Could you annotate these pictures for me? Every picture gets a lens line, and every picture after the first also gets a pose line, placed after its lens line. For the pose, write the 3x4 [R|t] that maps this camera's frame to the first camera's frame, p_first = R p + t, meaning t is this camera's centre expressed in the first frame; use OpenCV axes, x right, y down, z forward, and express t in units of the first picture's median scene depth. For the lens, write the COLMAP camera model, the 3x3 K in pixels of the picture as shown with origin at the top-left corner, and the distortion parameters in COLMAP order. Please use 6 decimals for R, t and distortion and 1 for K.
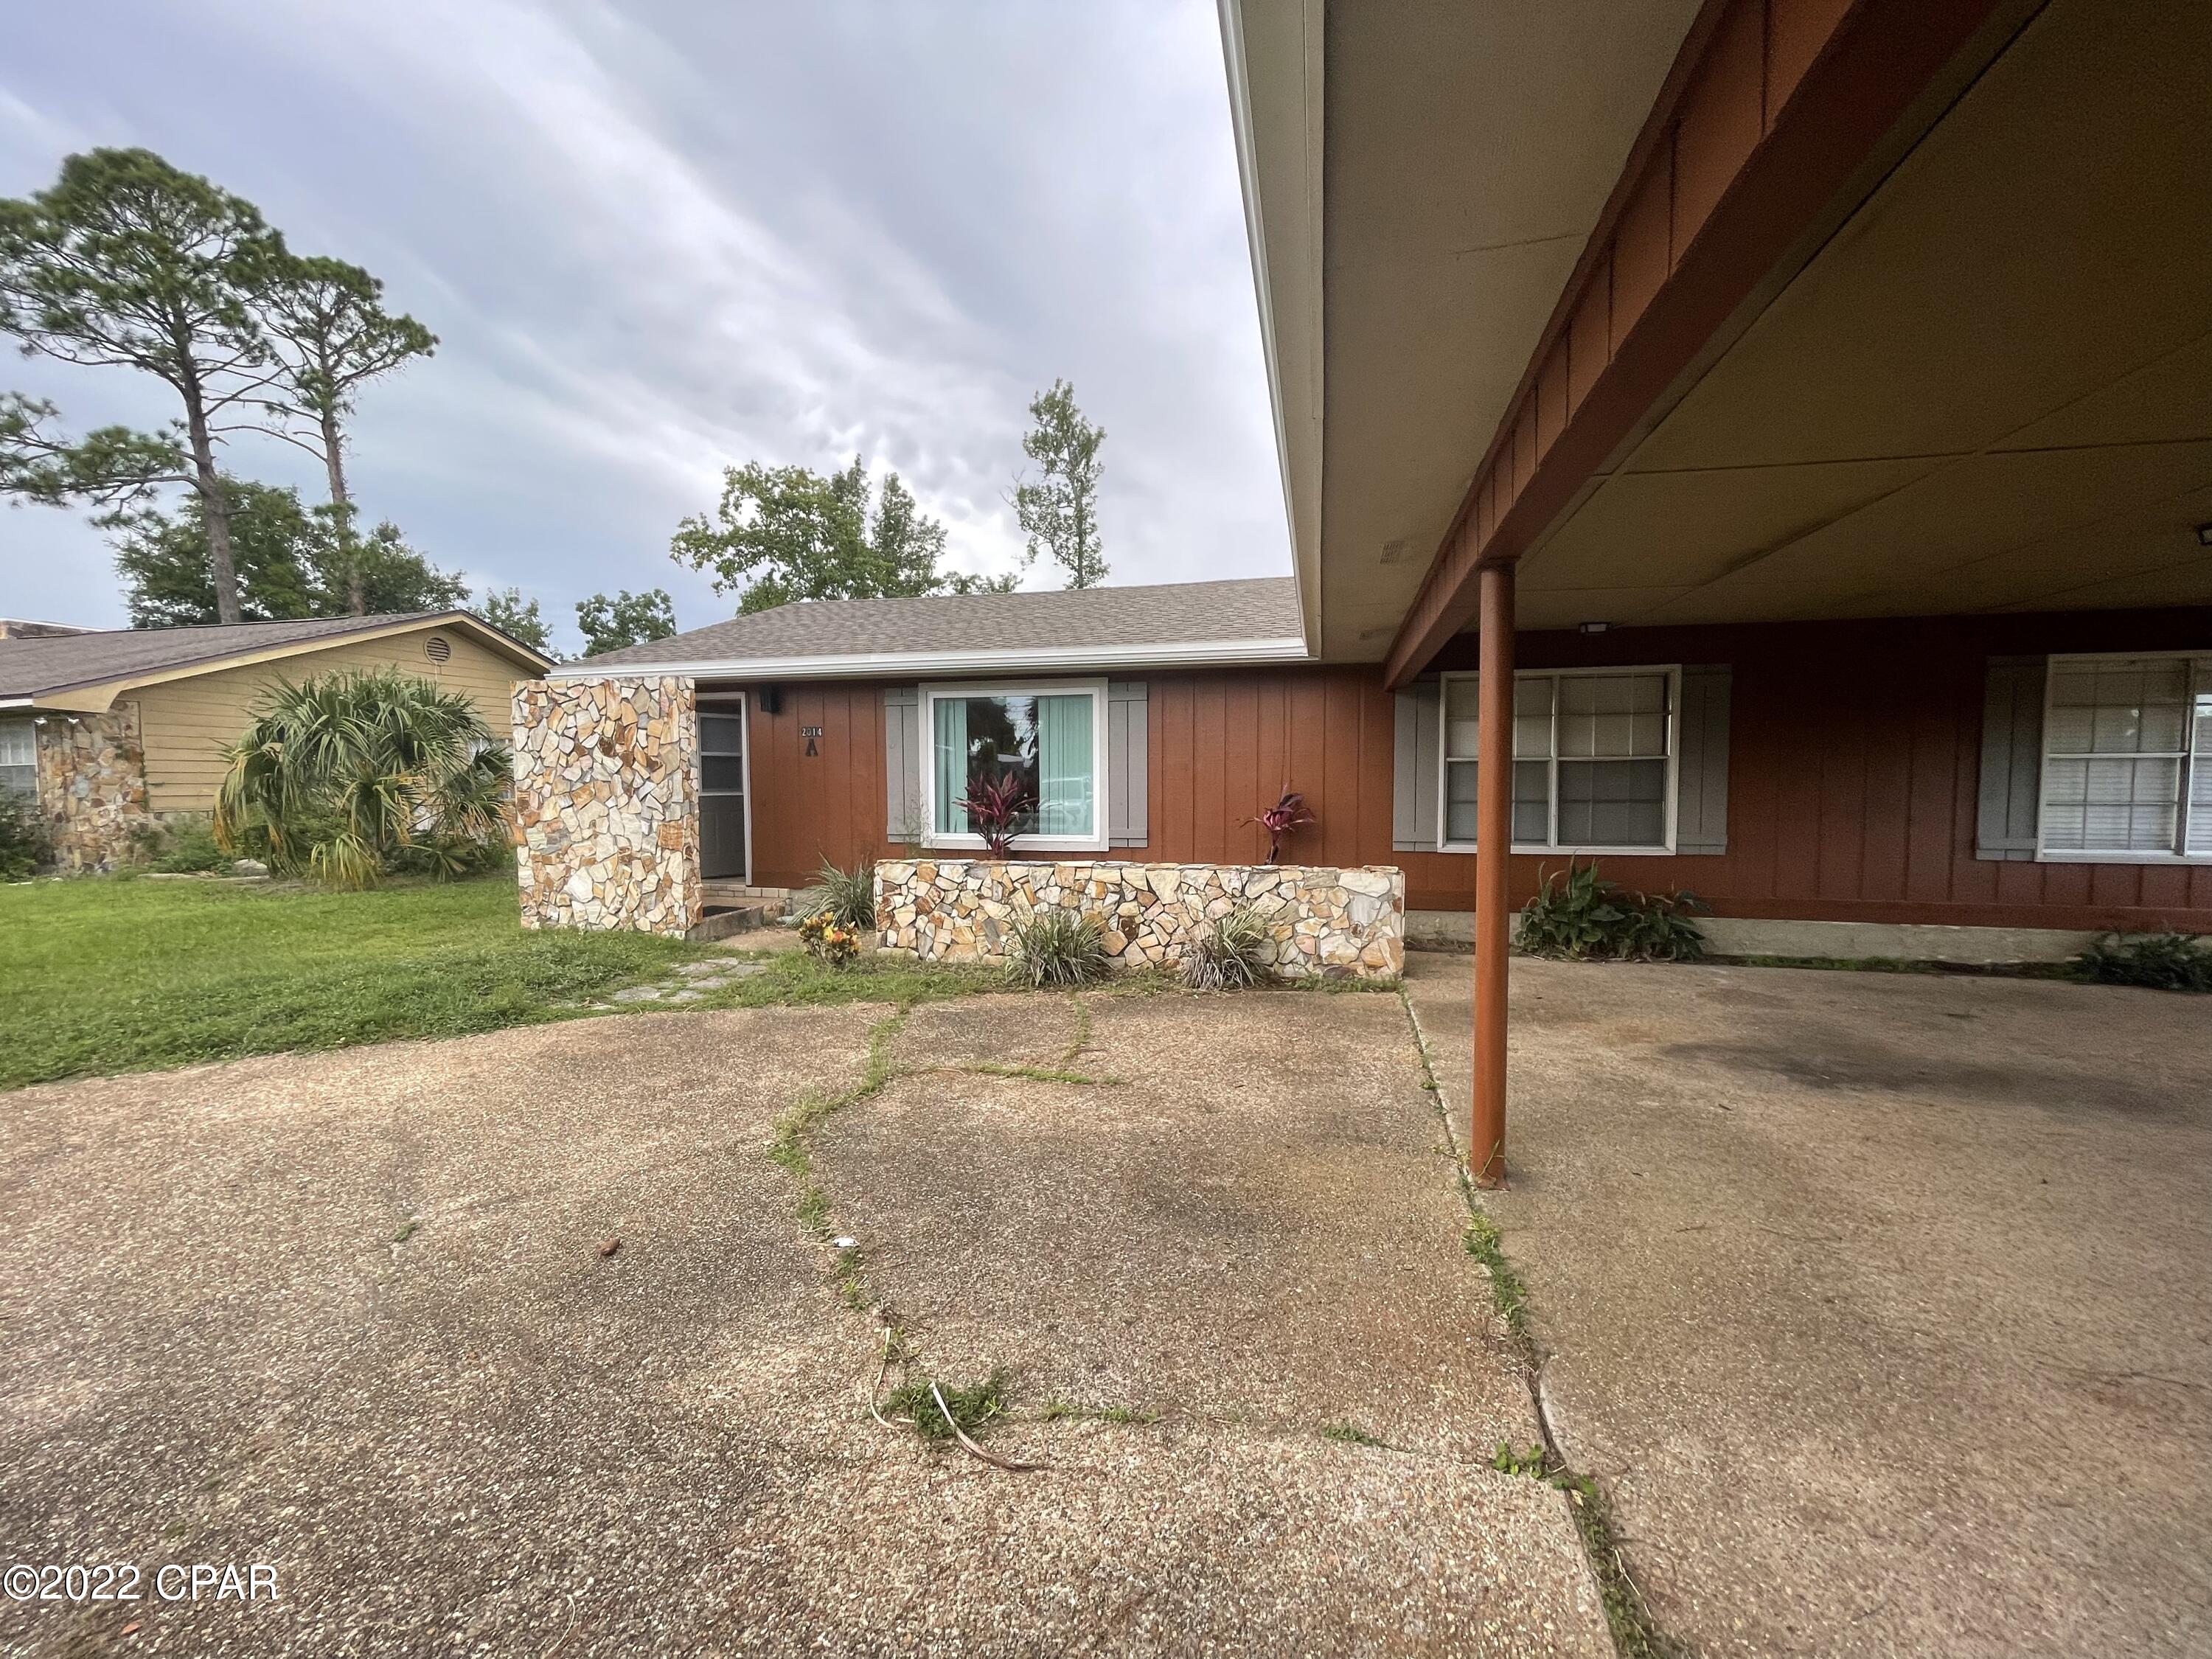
lens RADIAL K [[891.9, 0, 1115.4], [0, 891.9, 831.3], [0, 0, 1]] dist [-0.006215, 0.003312]
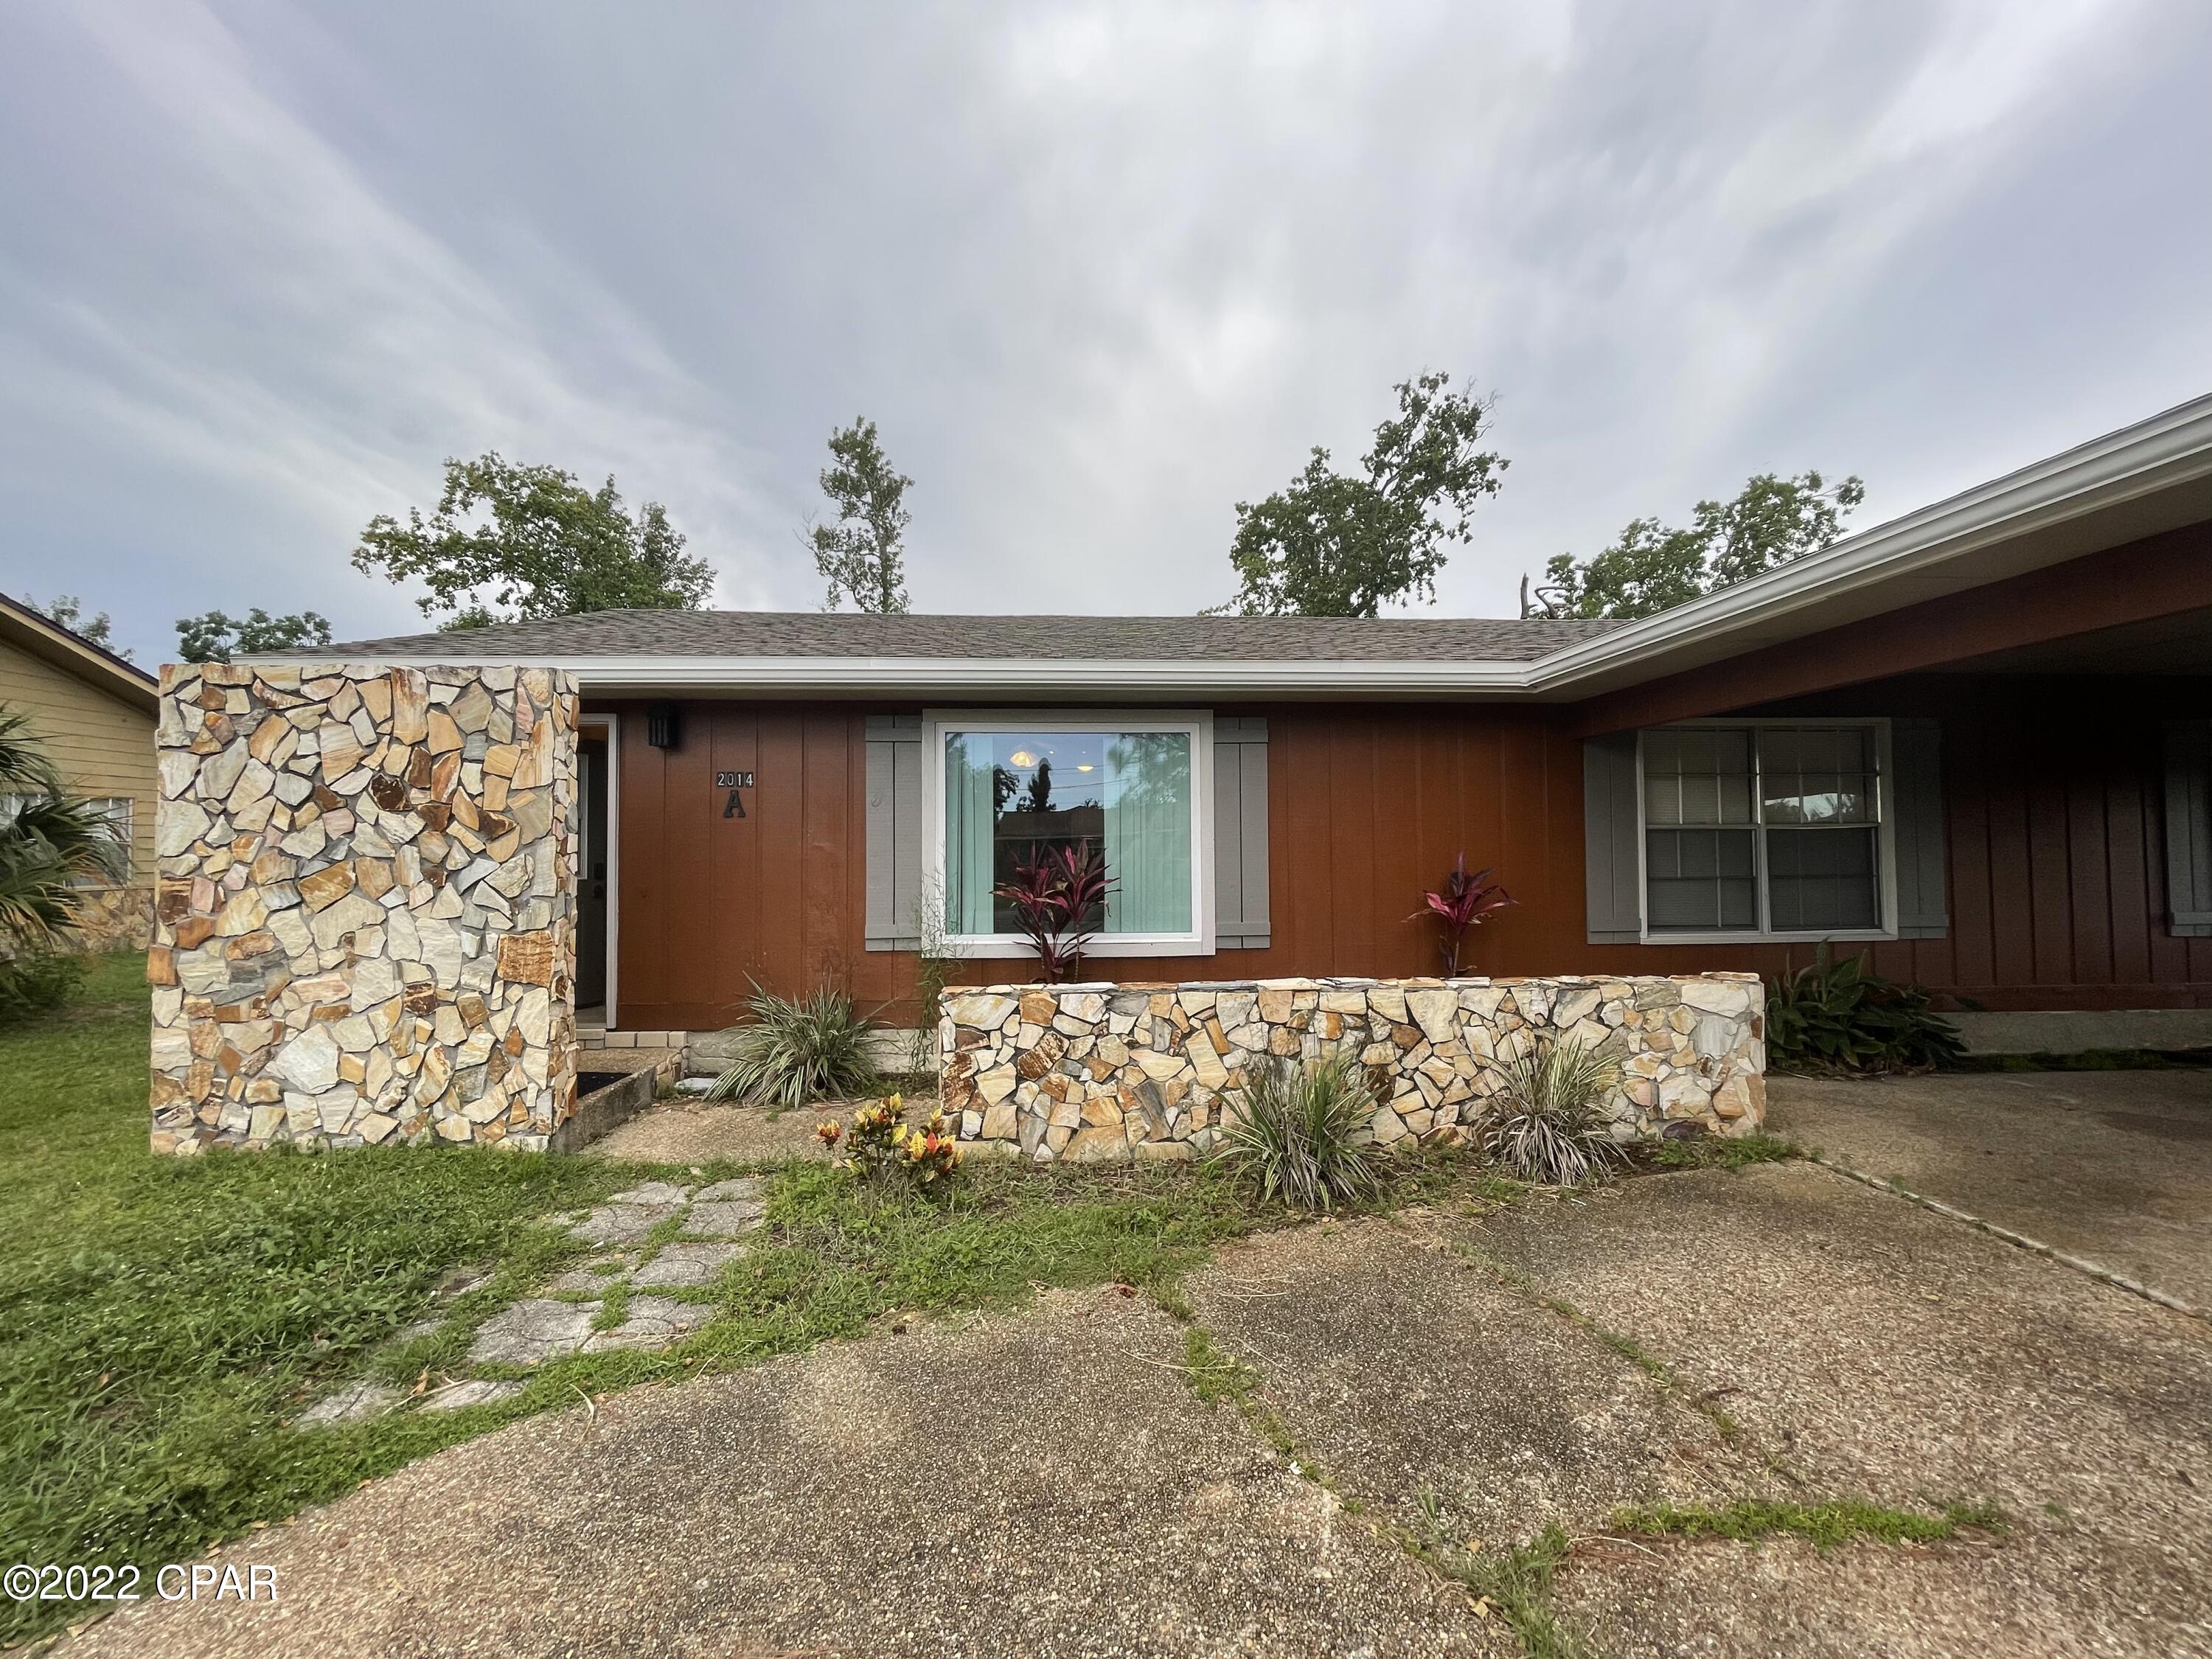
lens RADIAL K [[891.9, 0, 1112.6], [0, 891.9, 827.0], [0, 0, 1]] dist [-0.006215, 0.003312]
pose [[0.958442, 0.005828, 0.285226, -0.309445], [0.019655, 0.996067, -0.086399, -0.020622], [-0.284608, 0.088414, 0.954558, 0.373341]]
